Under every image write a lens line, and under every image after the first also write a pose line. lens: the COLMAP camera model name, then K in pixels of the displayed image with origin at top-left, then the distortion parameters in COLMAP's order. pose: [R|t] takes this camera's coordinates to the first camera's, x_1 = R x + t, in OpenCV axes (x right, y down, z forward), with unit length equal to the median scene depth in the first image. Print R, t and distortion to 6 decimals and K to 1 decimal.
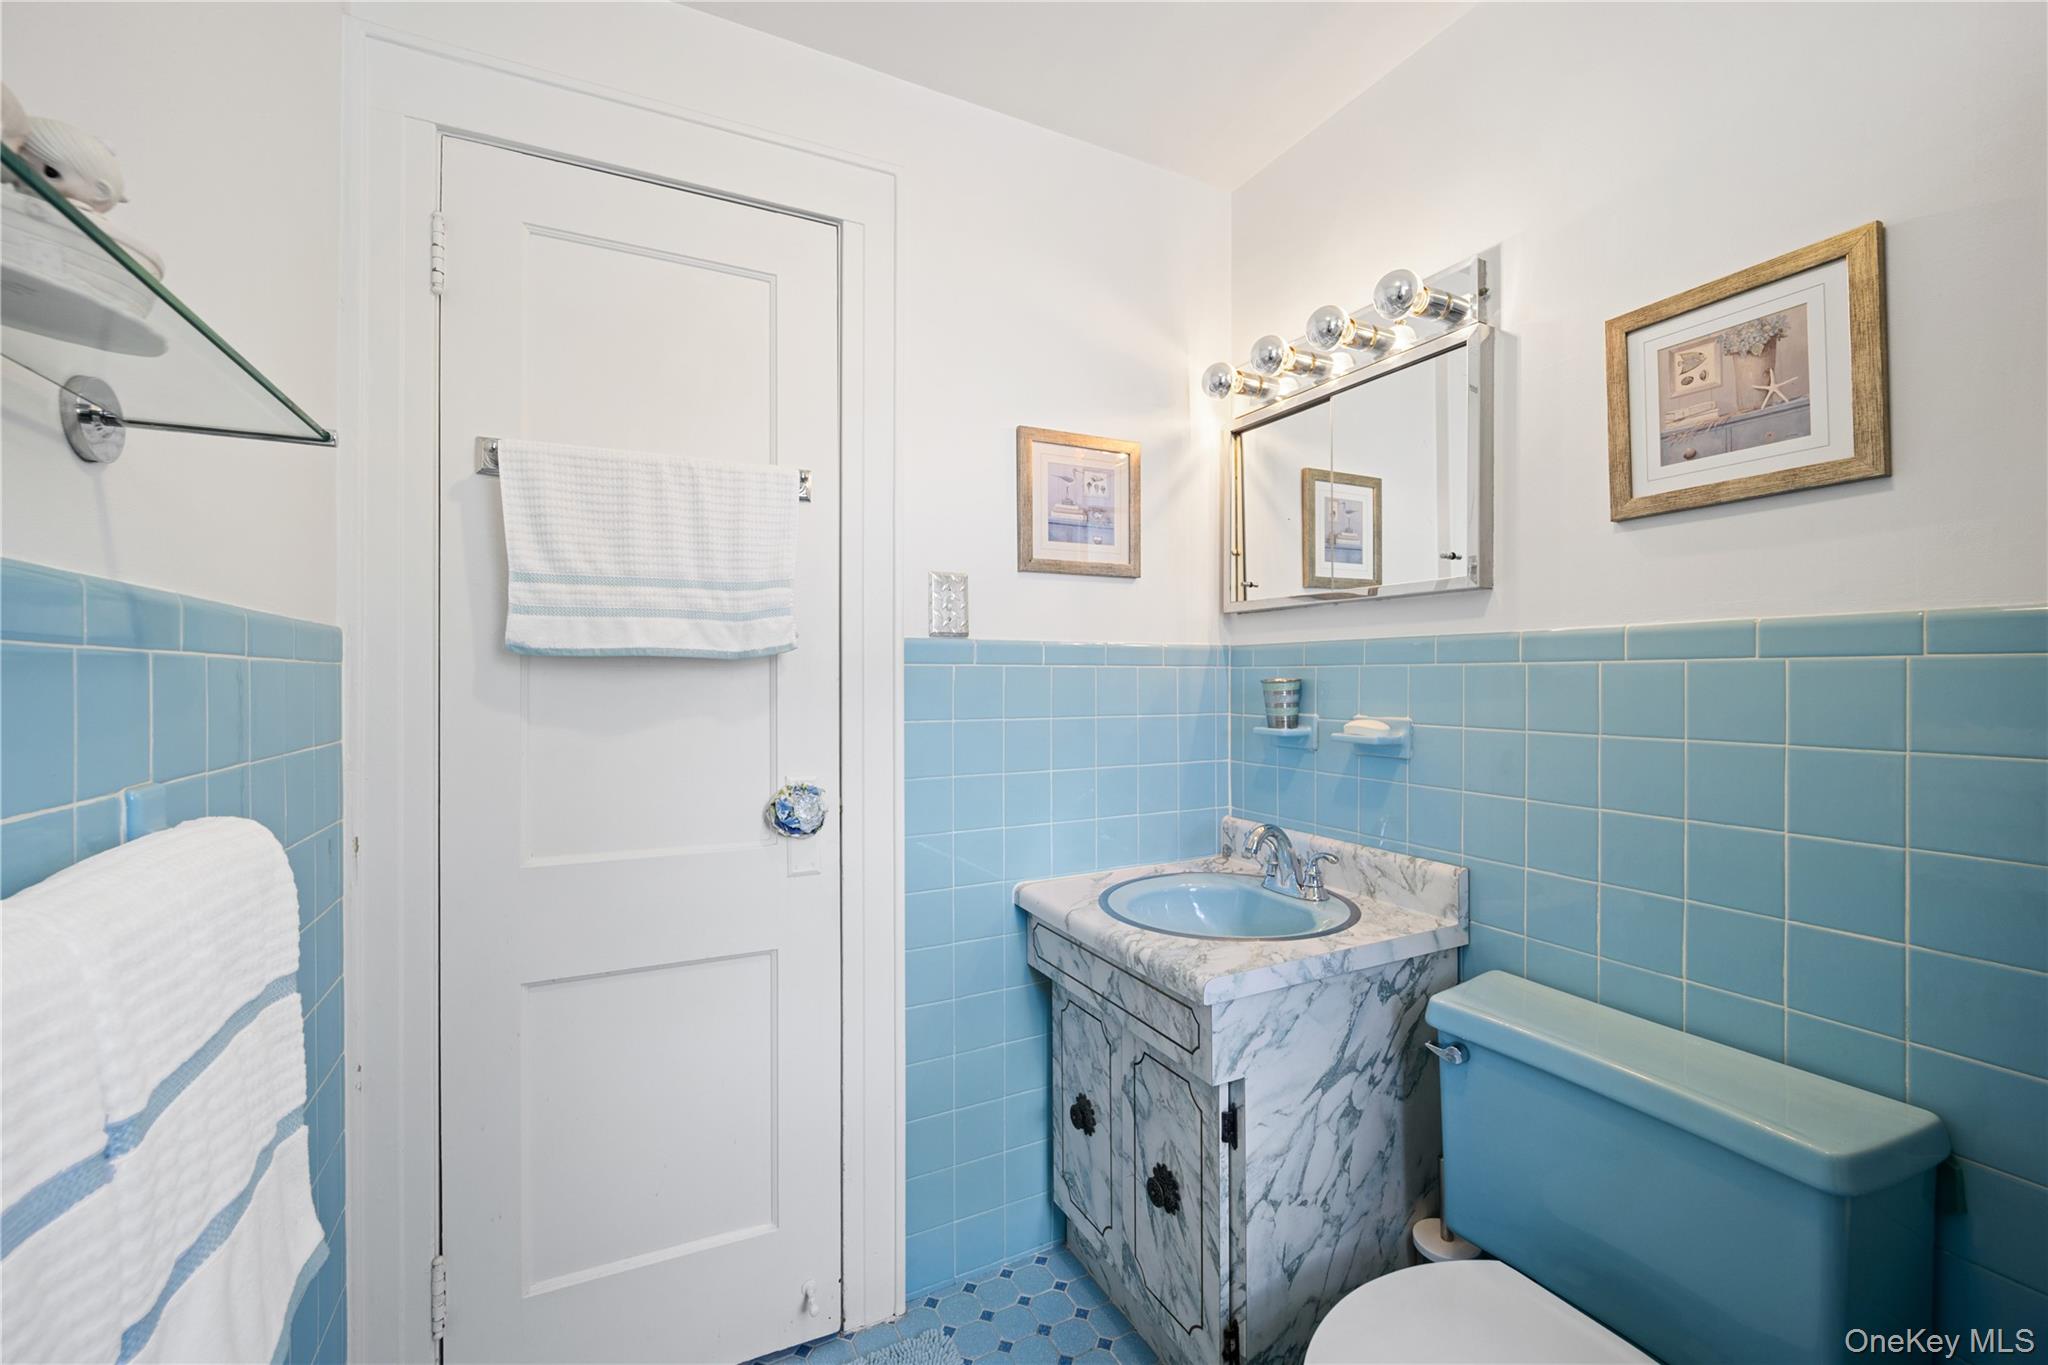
lens RADIAL K [[851.0, 0, 1024.0], [0, 851.0, 682.5], [0, 0, 1]] dist [0.000558, -0.000034]
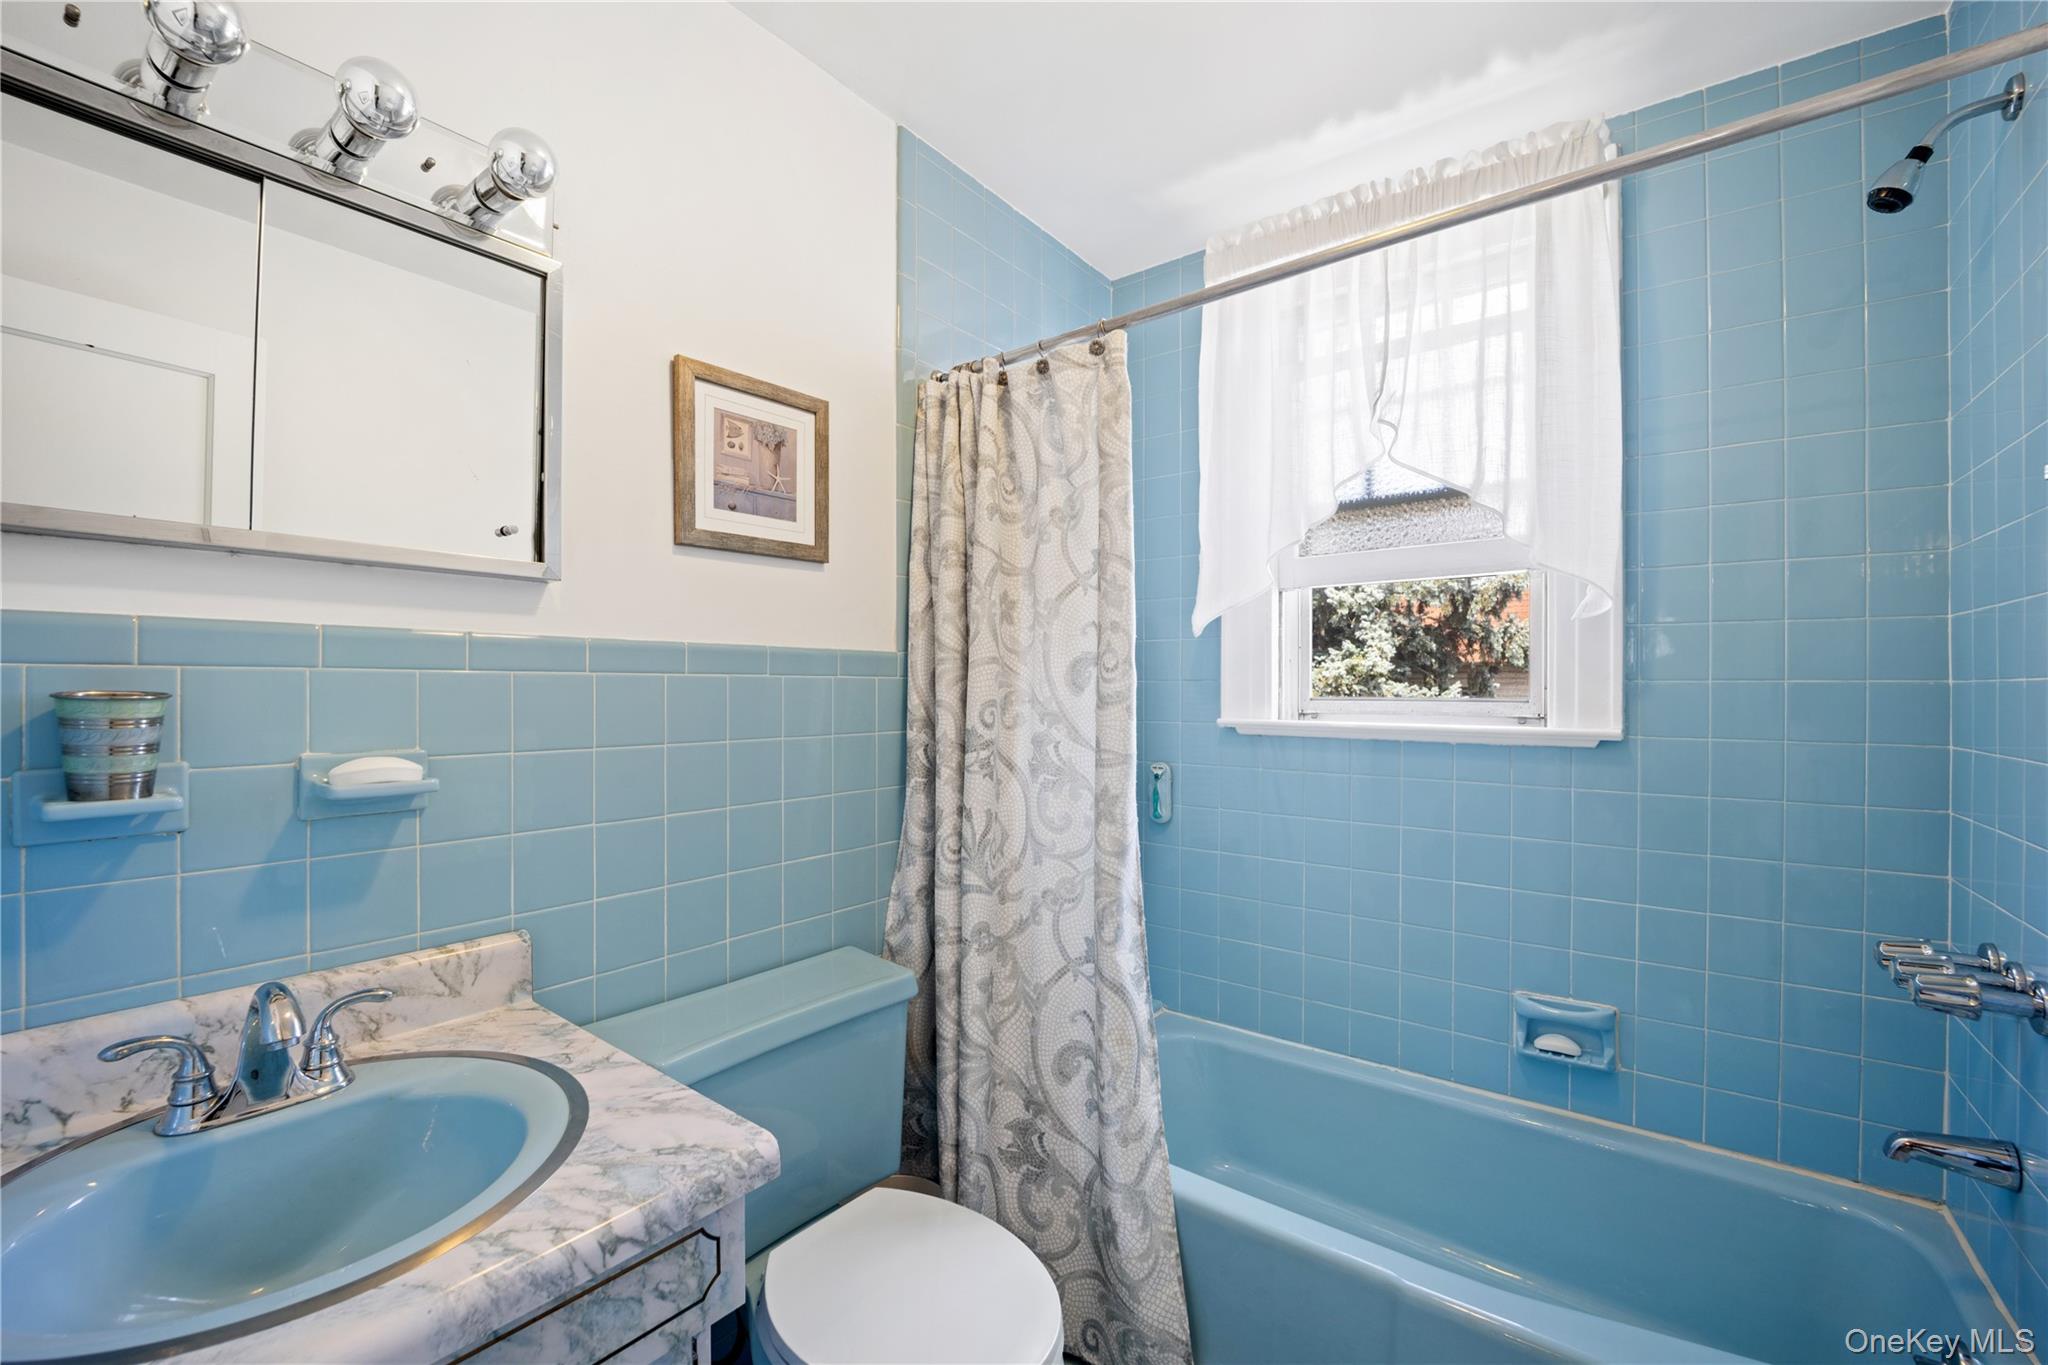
lens RADIAL K [[869.9, 0, 1024.0], [0, 869.9, 682.5], [0, 0, 1]] dist [-0.002848, -0.000227]
pose [[-0.436640, 0.000472, 0.899636, -0.474390], [-0.000302, 1.000000, -0.000671, -0.013779], [-0.899636, -0.000564, -0.436640, 1.067151]]
